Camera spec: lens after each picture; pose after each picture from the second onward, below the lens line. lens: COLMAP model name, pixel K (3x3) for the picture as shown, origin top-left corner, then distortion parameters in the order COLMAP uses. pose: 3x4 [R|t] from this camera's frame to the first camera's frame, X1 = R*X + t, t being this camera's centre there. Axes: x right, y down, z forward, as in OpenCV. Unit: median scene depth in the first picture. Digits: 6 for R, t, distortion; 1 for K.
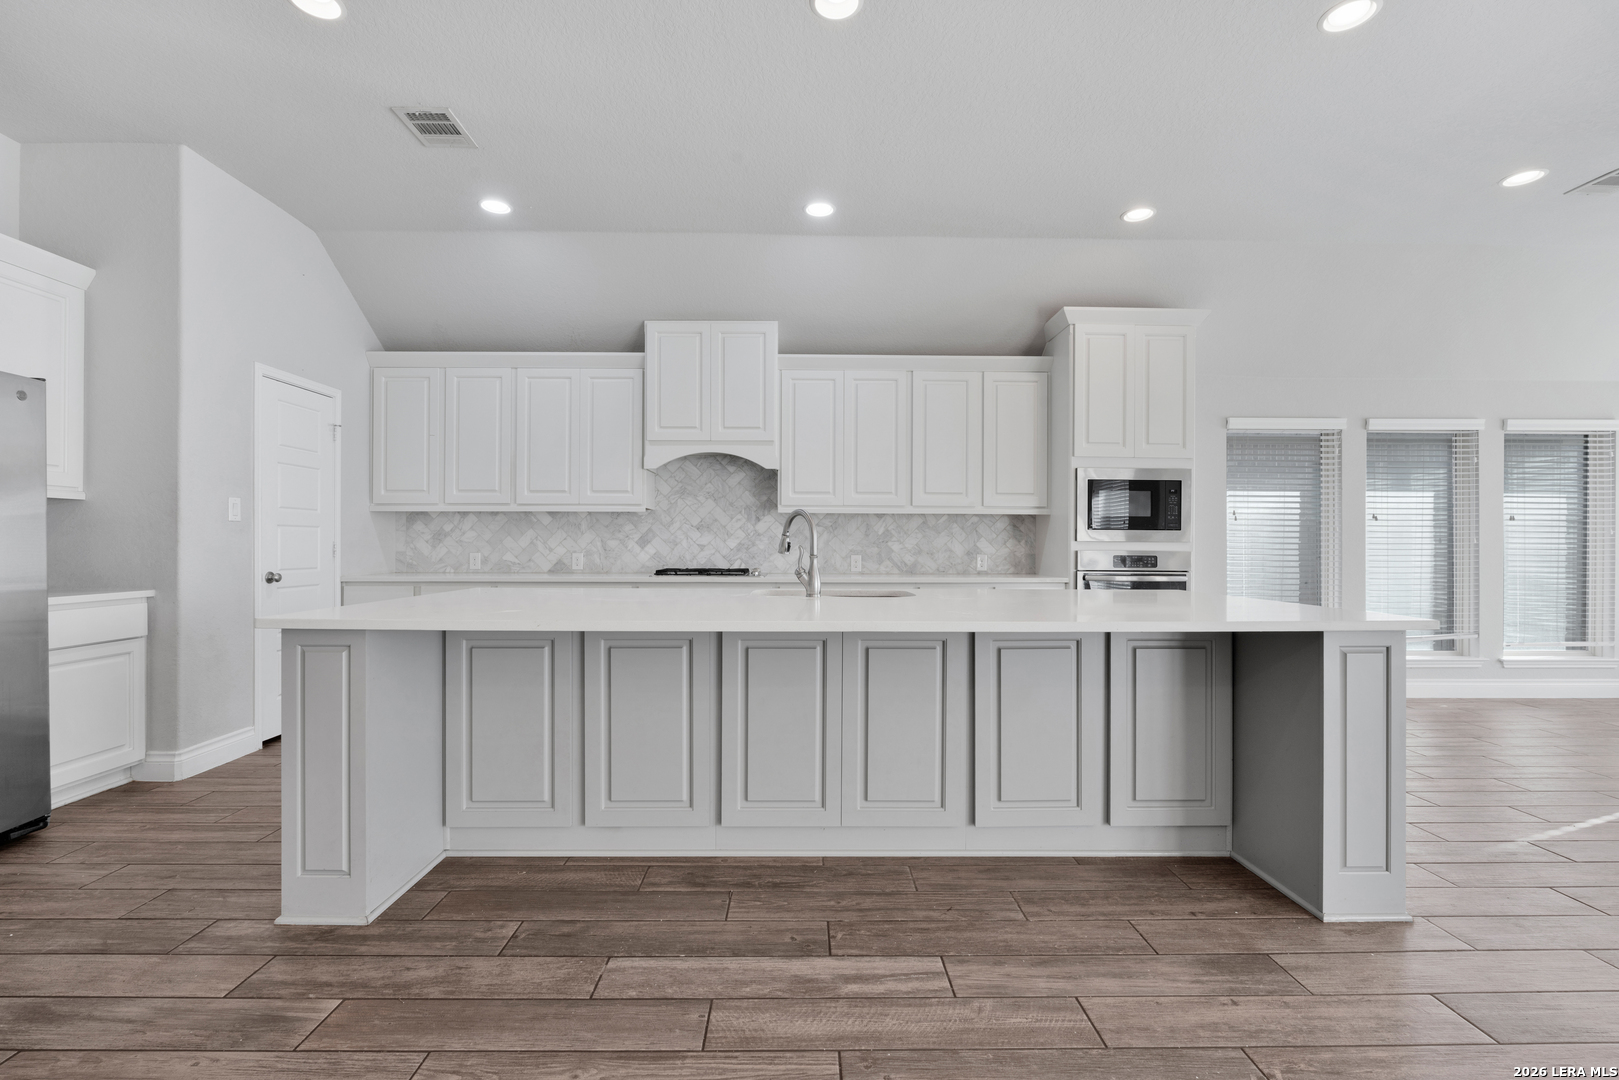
lens RADIAL K [[711.7, 0, 799.8], [0, 711.7, 538.5], [0, 0, 1]] dist [-0.016968, -0.000143]
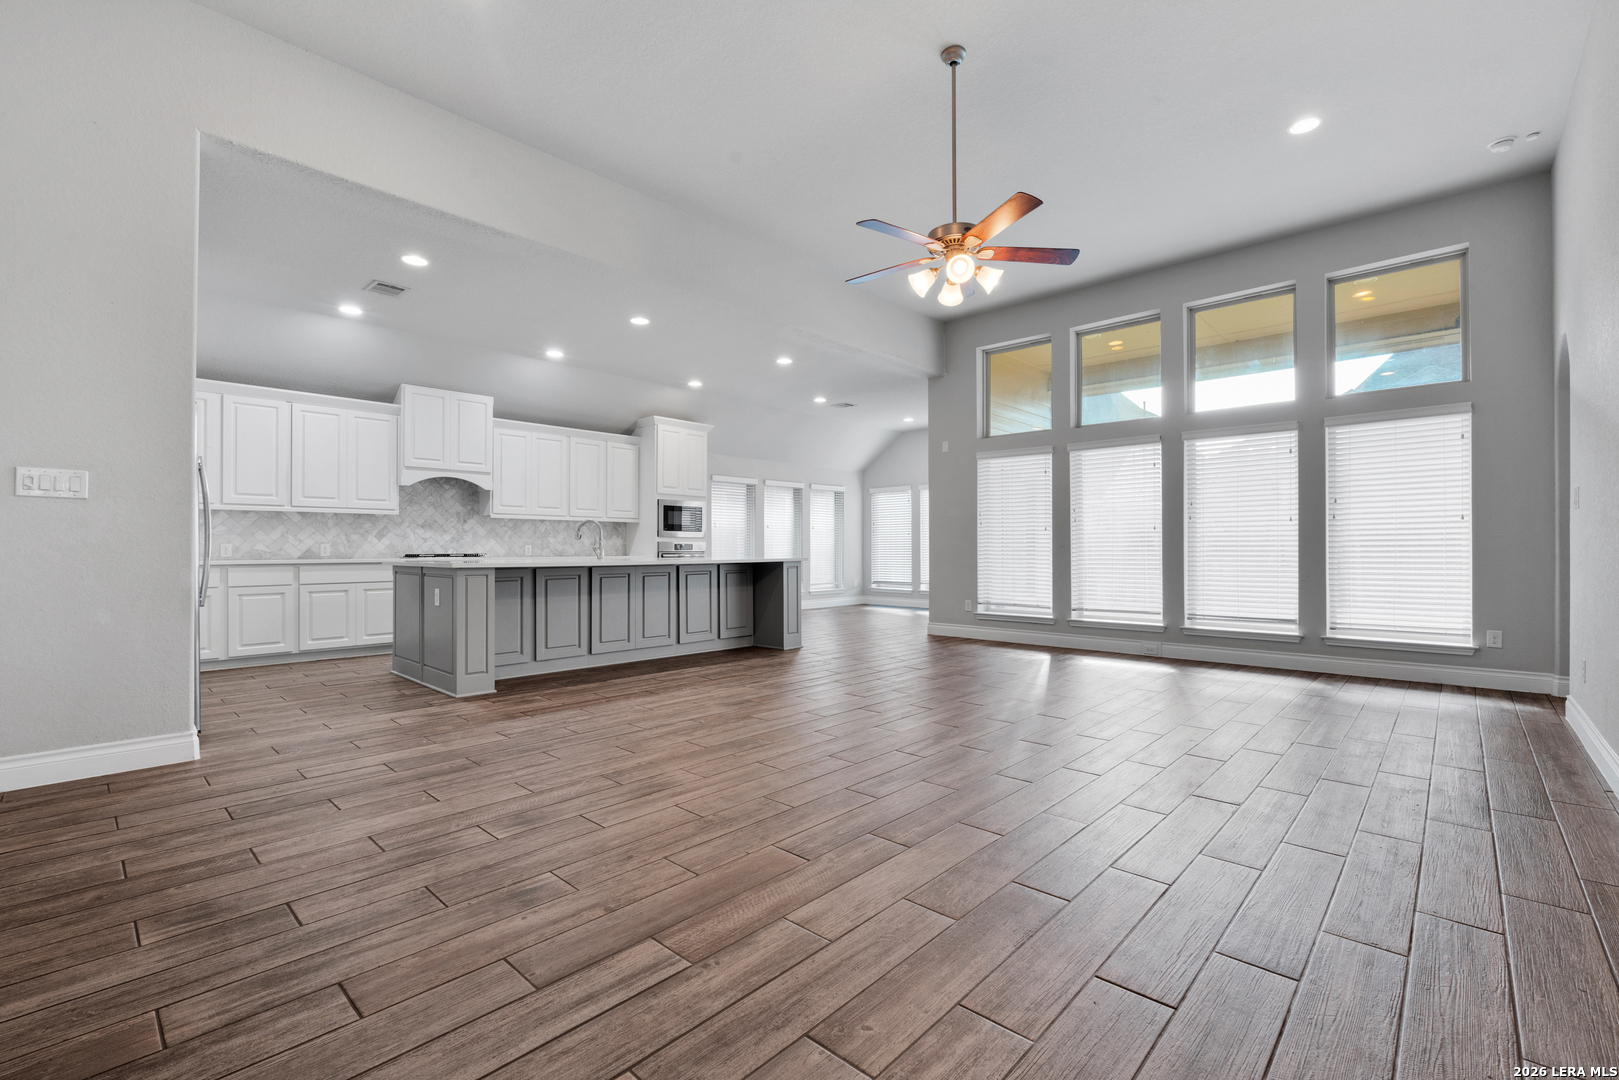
lens RADIAL K [[711.7, 0, 810.7], [0, 711.7, 544.5], [0, 0, 1]] dist [-0.016968, -0.000143]
pose [[0.690607, 0.000163, 0.723230, -0.638741], [-0.001270, 0.999999, 0.000987, 0.019026], [-0.723229, -0.001600, 0.690606, -0.562211]]
